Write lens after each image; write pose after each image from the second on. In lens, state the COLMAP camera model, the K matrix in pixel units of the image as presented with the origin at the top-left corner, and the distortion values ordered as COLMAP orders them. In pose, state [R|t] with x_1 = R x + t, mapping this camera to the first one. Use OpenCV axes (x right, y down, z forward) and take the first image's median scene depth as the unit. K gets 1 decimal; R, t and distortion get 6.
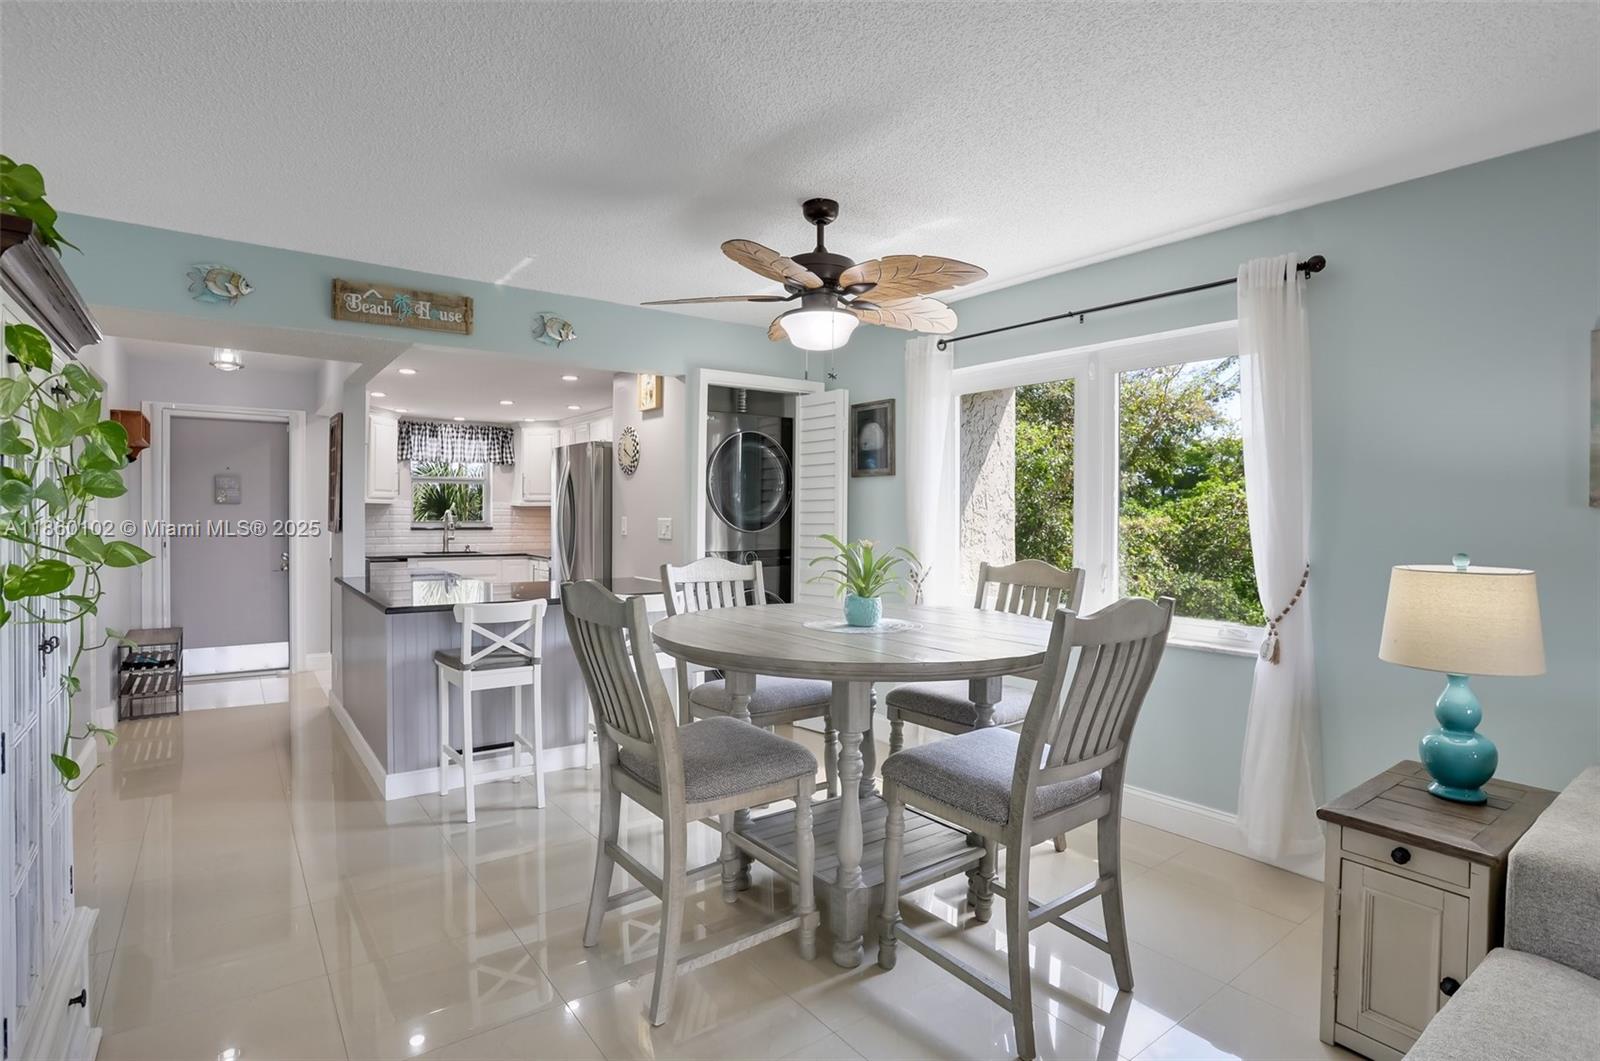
lens RADIAL K [[832.9, 0, 773.2], [0, 832.9, 529.3], [0, 0, 1]] dist [-0.045733, 0.002295]
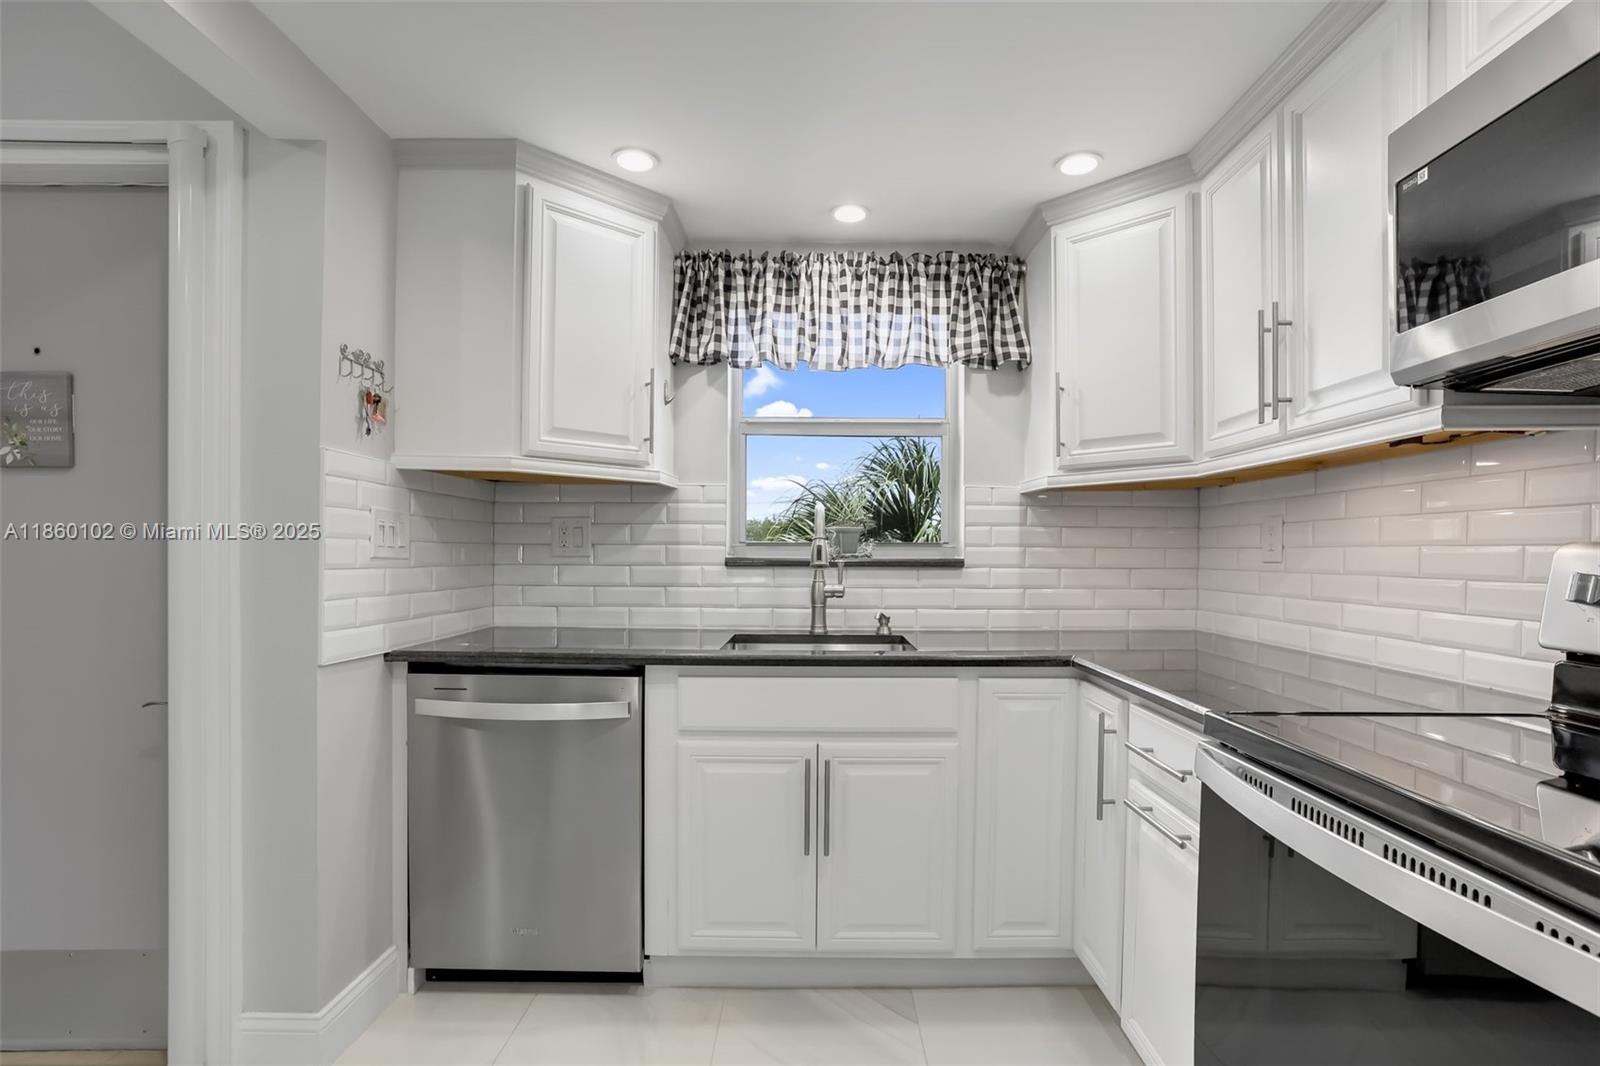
lens RADIAL K [[809.8, 0, 811.7], [0, 809.8, 550.3], [0, 0, 1]] dist [-0.050911, 0.014421]
pose [[0.829289, -0.010114, -0.558728, -0.286219], [-0.006659, 0.999586, -0.027978, 0.004026], [0.558780, 0.026923, 0.828879, 0.957093]]
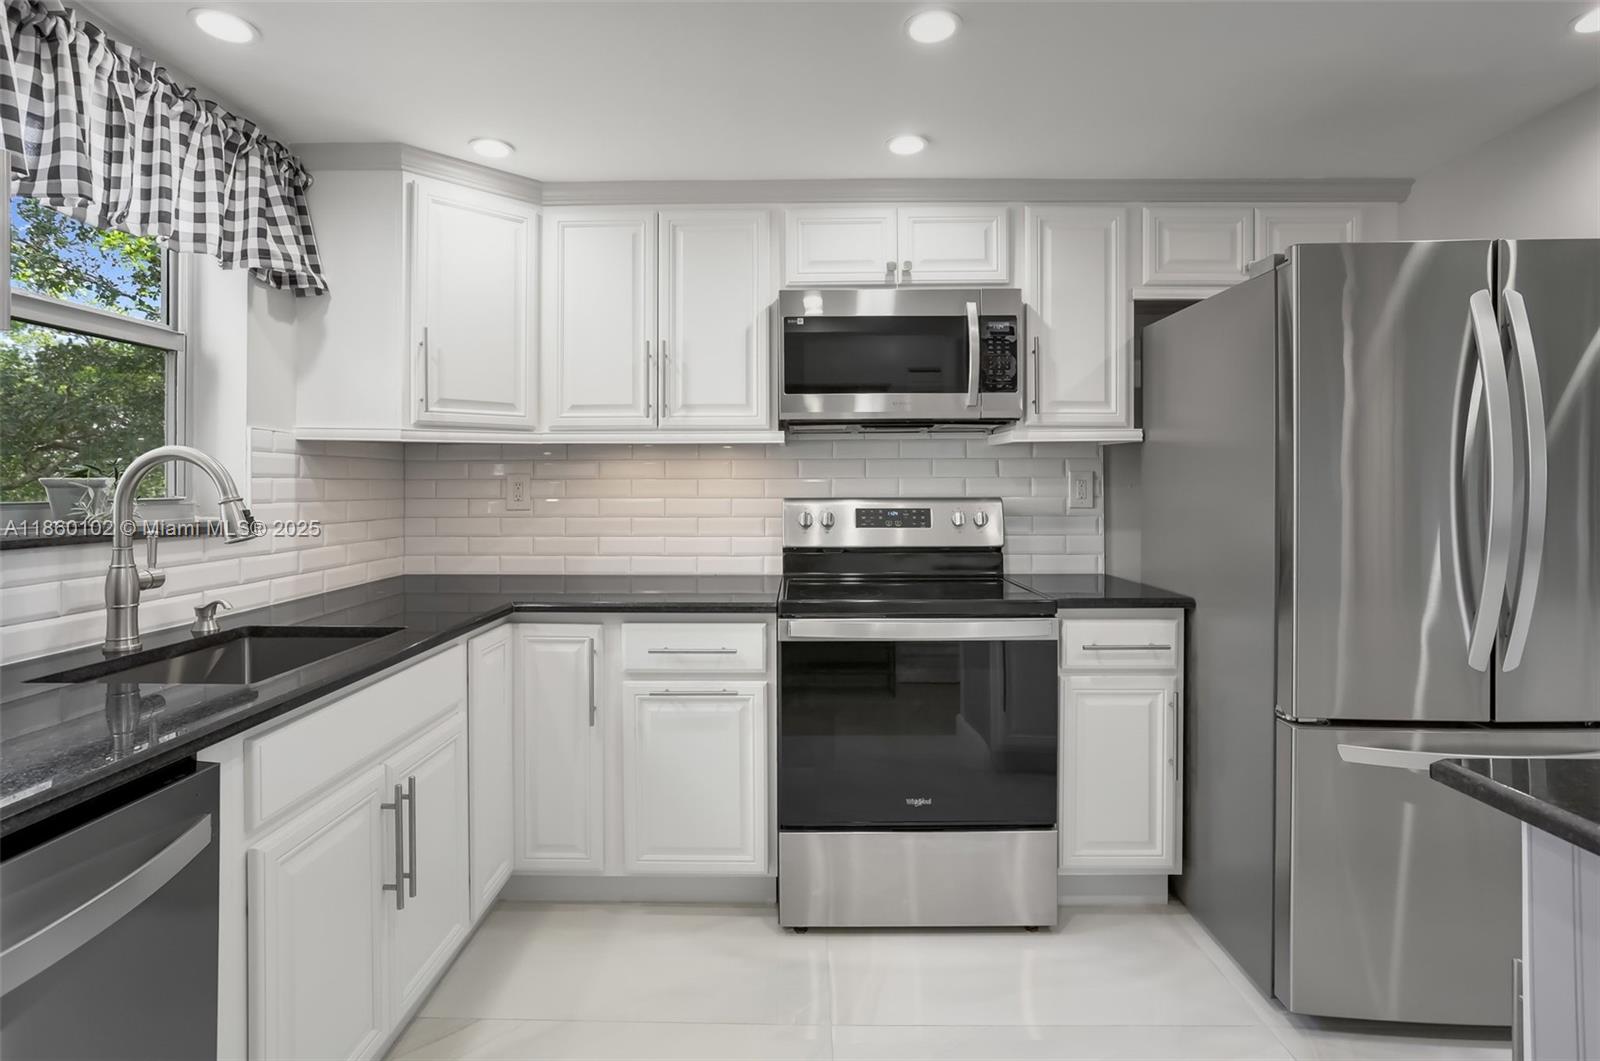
lens RADIAL K [[763.8, 0, 803.4], [0, 763.8, 492.1], [0, 0, 1]] dist [-0.035865, 0.015778]
pose [[0.564763, -0.018388, 0.825048, -0.593175], [0.024826, 0.999678, 0.005287, -0.011283], [-0.824880, 0.017497, 0.565038, 0.988961]]
